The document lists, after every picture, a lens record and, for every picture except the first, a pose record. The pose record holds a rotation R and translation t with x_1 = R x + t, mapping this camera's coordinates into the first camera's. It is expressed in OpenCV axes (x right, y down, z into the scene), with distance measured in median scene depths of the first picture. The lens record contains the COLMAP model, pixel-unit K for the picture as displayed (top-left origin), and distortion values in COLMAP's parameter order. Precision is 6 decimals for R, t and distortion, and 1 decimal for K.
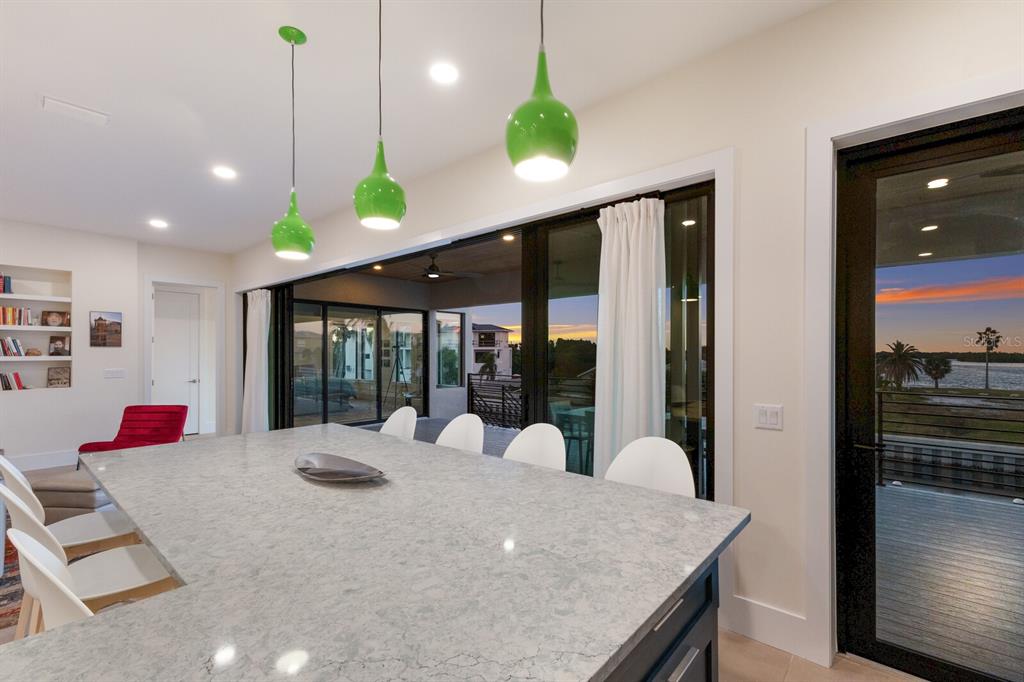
lens RADIAL K [[447.2, 0, 514.3], [0, 447.2, 354.1], [0, 0, 1]] dist [0.002758, 0.000219]
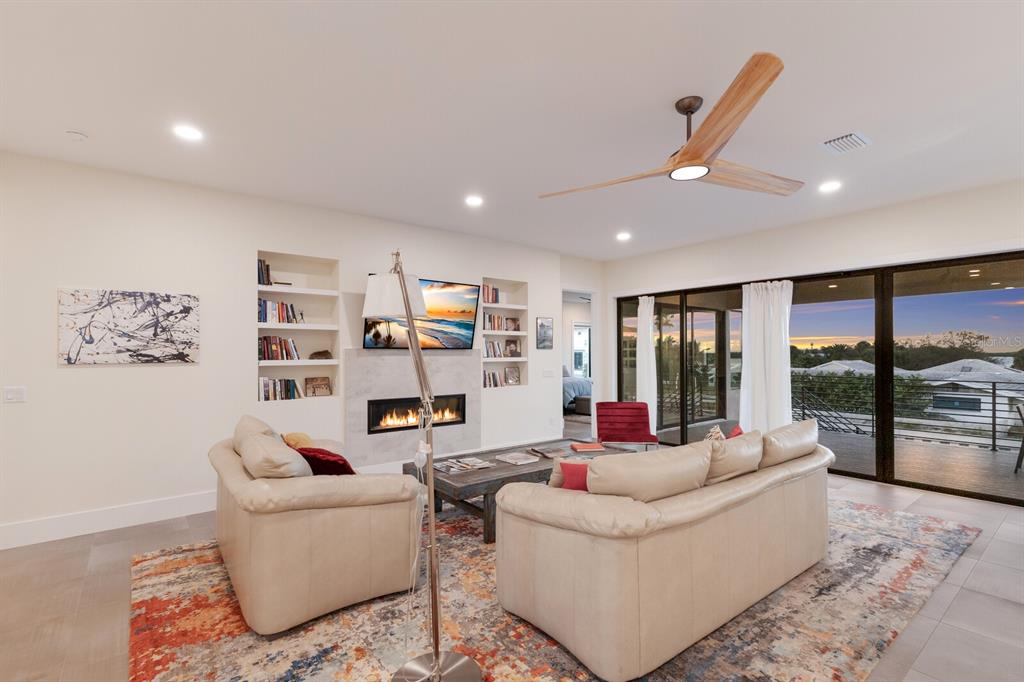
lens RADIAL K [[462.8, 0, 509.9], [0, 462.8, 344.8], [0, 0, 1]] dist [0.002842, 0.000358]
pose [[0.982136, -0.007955, -0.188004, -0.798746], [0.004137, 0.999777, -0.020688, -0.002790], [0.188127, 0.019540, 0.981950, -0.153895]]
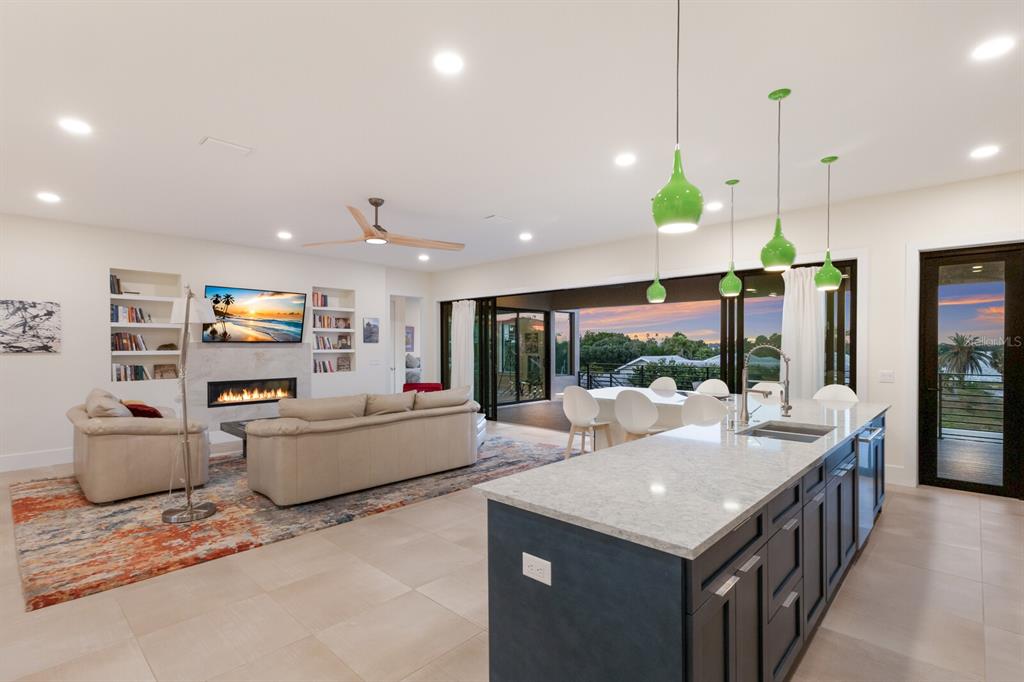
lens RADIAL K [[481.3, 0, 509.5], [0, 481.3, 347.3], [0, 0, 1]] dist [-0.000402, -0.000748]
pose [[0.998940, -0.003295, -0.045923, -0.415565], [0.003256, 0.999994, -0.000918, 0.001156], [0.045926, 0.000768, 0.998945, -0.507444]]
